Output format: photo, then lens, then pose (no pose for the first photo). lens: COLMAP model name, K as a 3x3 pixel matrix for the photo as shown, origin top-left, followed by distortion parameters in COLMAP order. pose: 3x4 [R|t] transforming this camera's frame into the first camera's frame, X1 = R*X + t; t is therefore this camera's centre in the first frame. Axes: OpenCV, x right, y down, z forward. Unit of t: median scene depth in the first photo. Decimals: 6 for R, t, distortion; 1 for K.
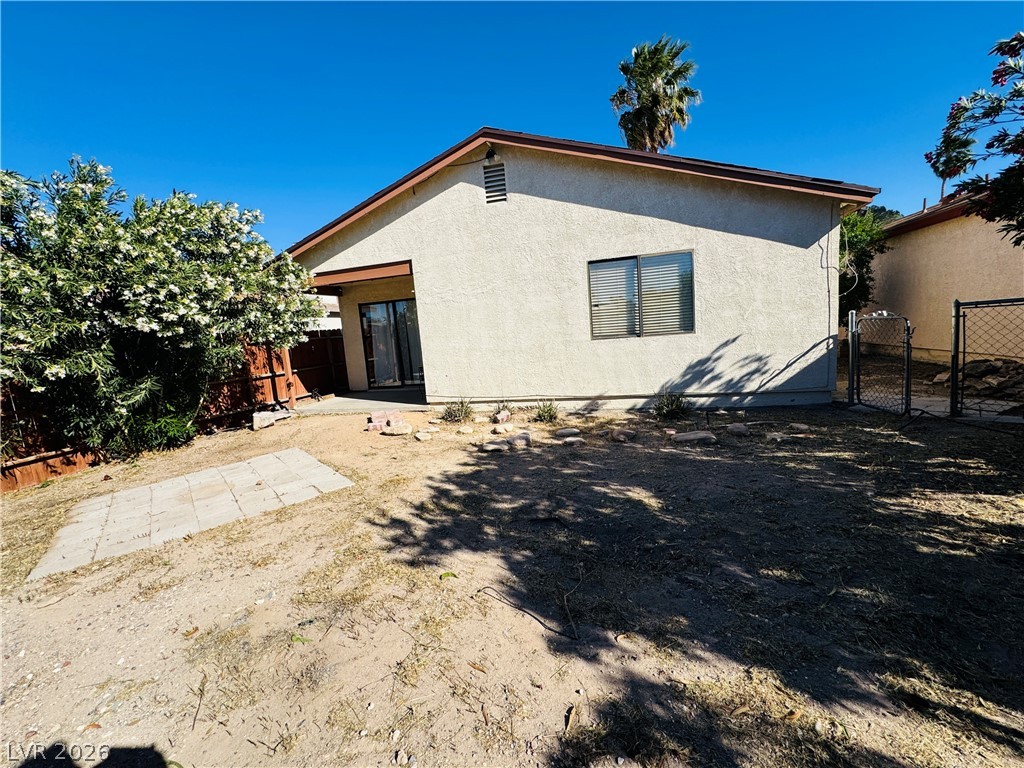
lens RADIAL K [[412.5, 0, 512.0], [0, 412.5, 384.0], [0, 0, 1]] dist [0.000036, -0.000005]
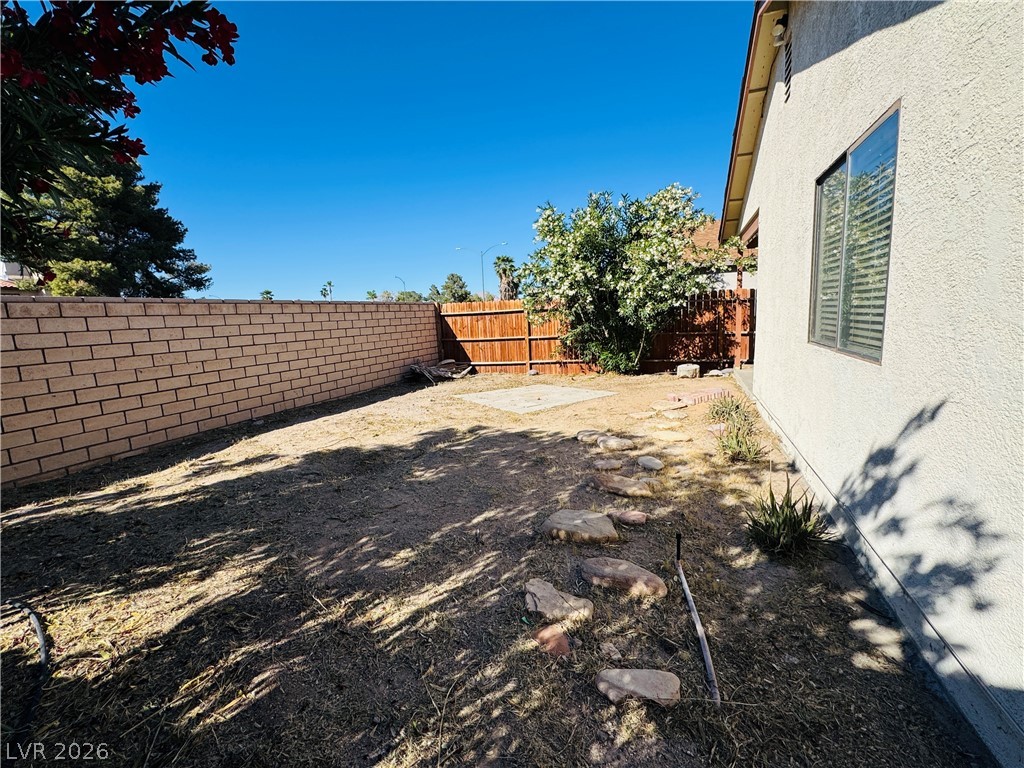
lens RADIAL K [[465.9, 0, 512.0], [0, 465.9, 384.0], [0, 0, 1]] dist [-0.002020, 0.000079]
pose [[-0.080433, 0.230063, -0.969846, 0.799595], [-0.086367, 0.967731, 0.236724, -0.164518], [0.993011, 0.102803, -0.057968, 0.704120]]
